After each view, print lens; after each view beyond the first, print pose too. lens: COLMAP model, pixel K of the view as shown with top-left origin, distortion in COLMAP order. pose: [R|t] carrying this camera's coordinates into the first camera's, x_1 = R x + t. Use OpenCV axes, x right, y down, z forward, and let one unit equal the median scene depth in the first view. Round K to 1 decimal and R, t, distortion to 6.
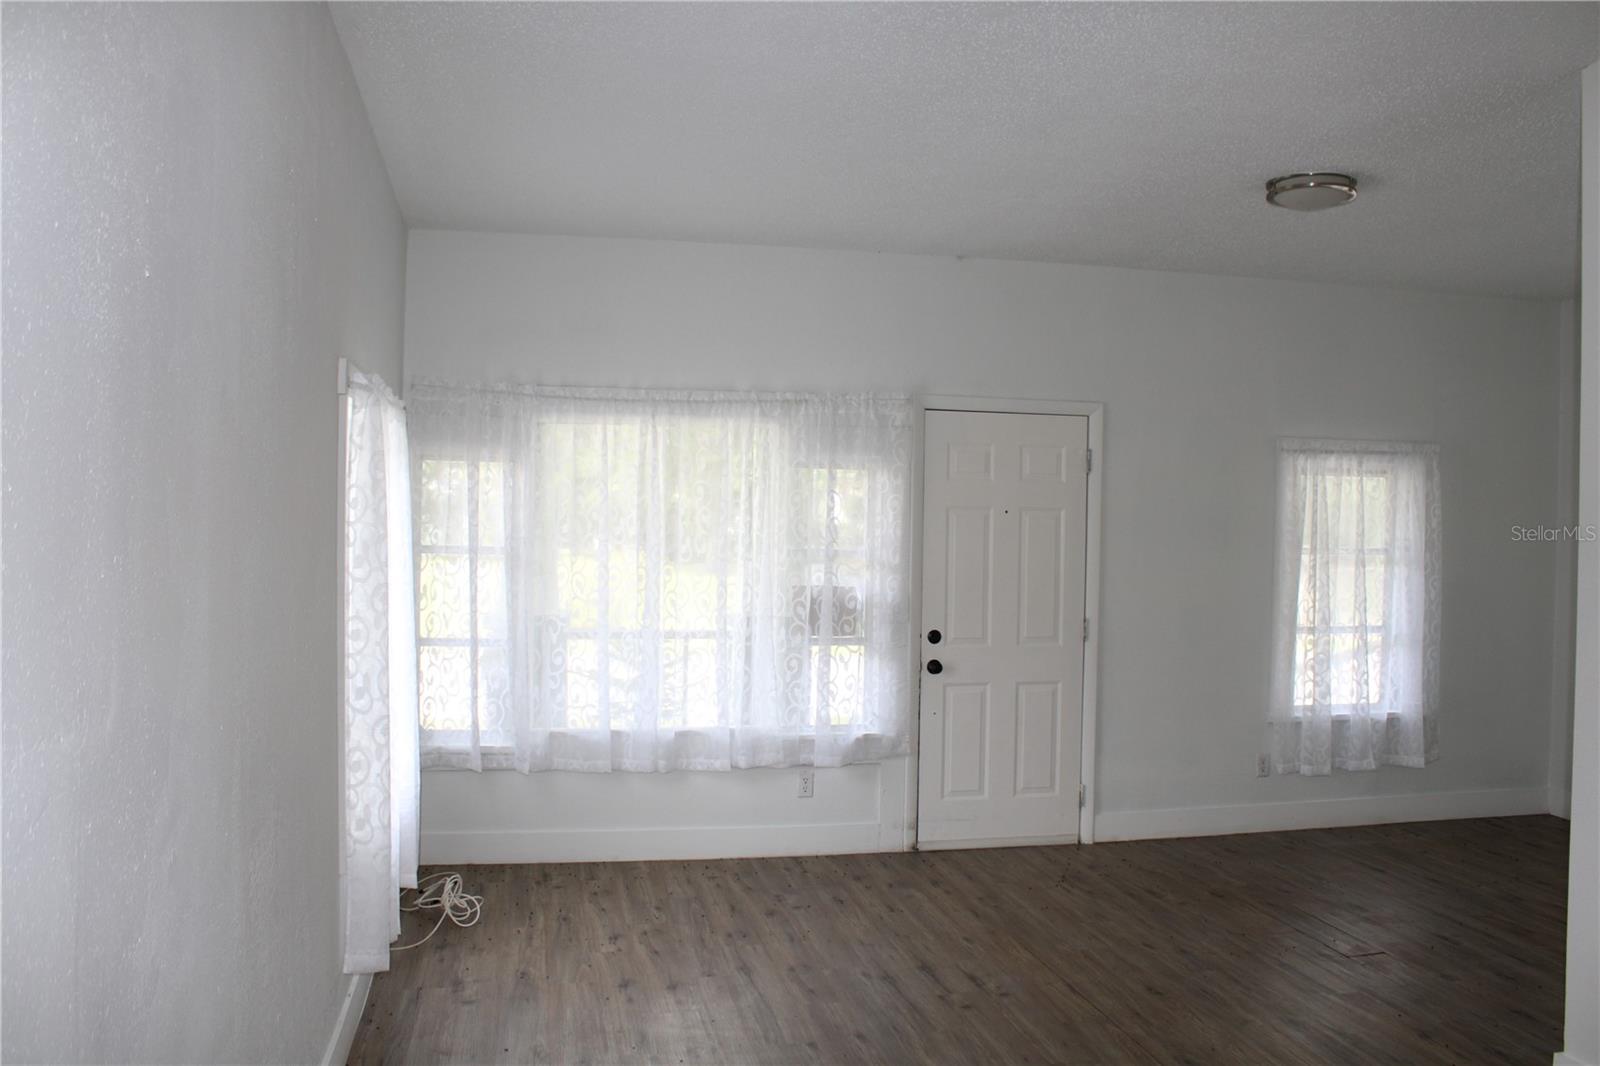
lens RADIAL K [[1336.5, 0, 797.1], [0, 1336.5, 545.6], [0, 0, 1]] dist [-0.161218, 0.145681]
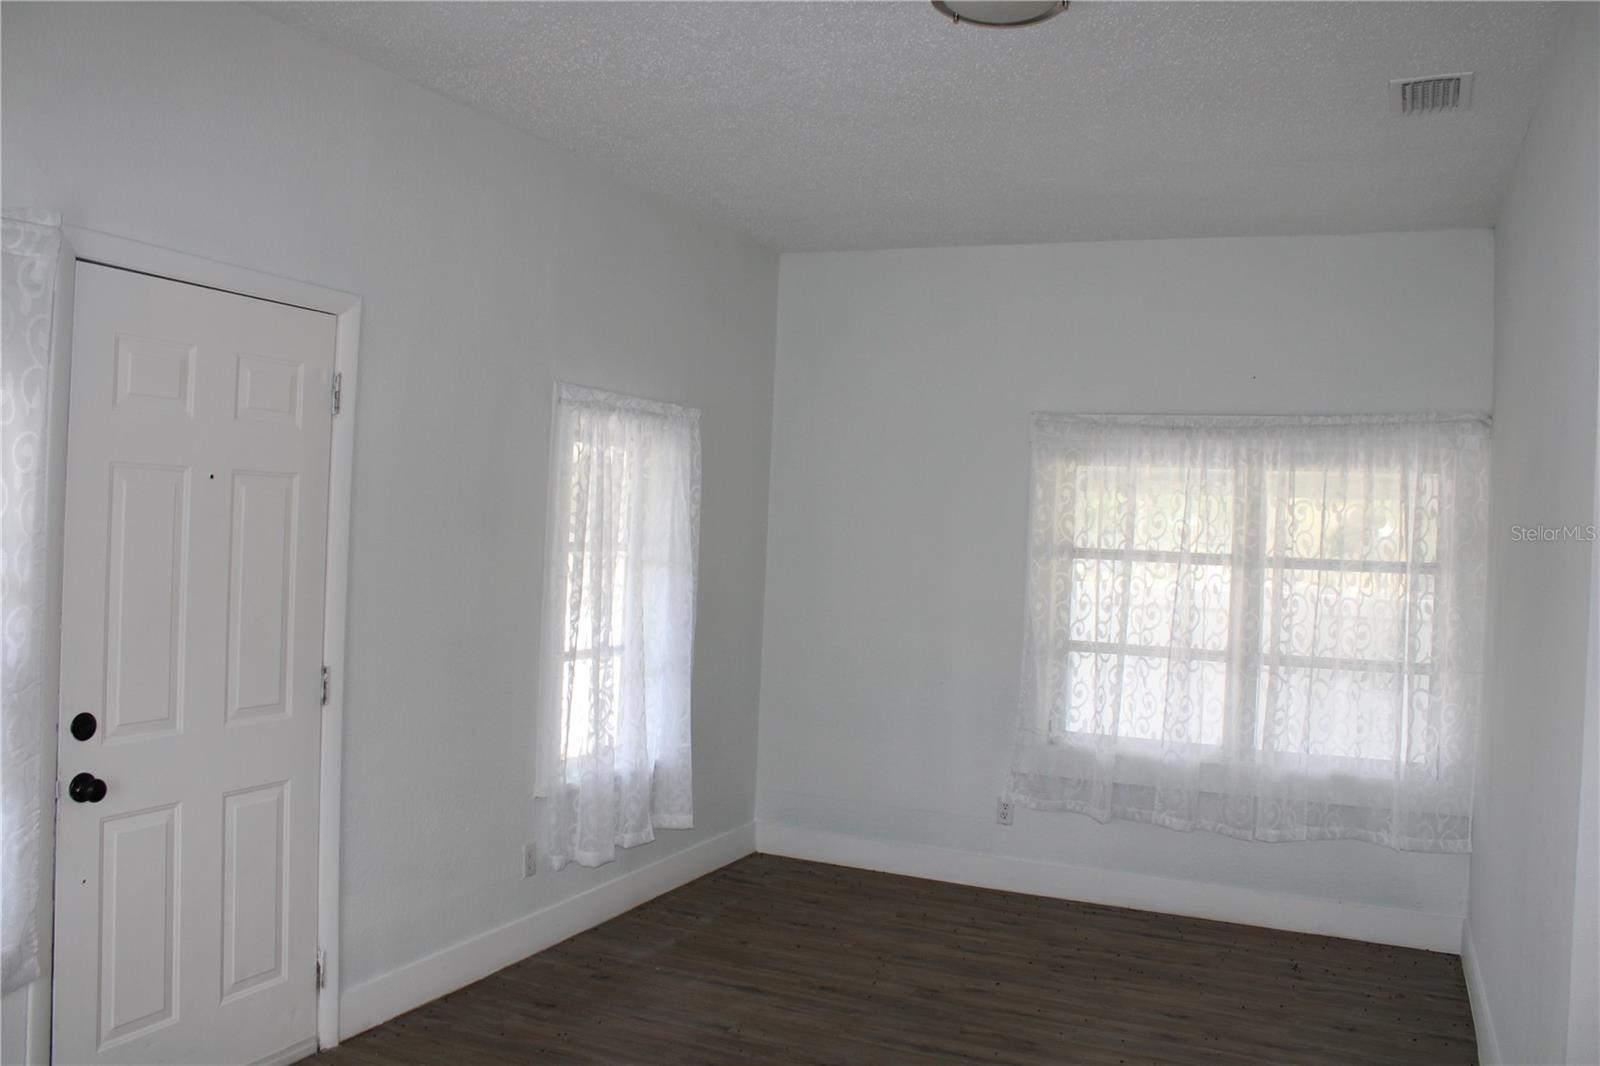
lens RADIAL K [[1336.5, 0, 797.1], [0, 1336.5, 545.6], [0, 0, 1]] dist [-0.161218, 0.145681]
pose [[0.565348, 0.000398, 0.824852, -0.136543], [-0.032944, 0.999213, 0.022097, -0.016702], [-0.824194, -0.039667, 0.564917, 0.511694]]
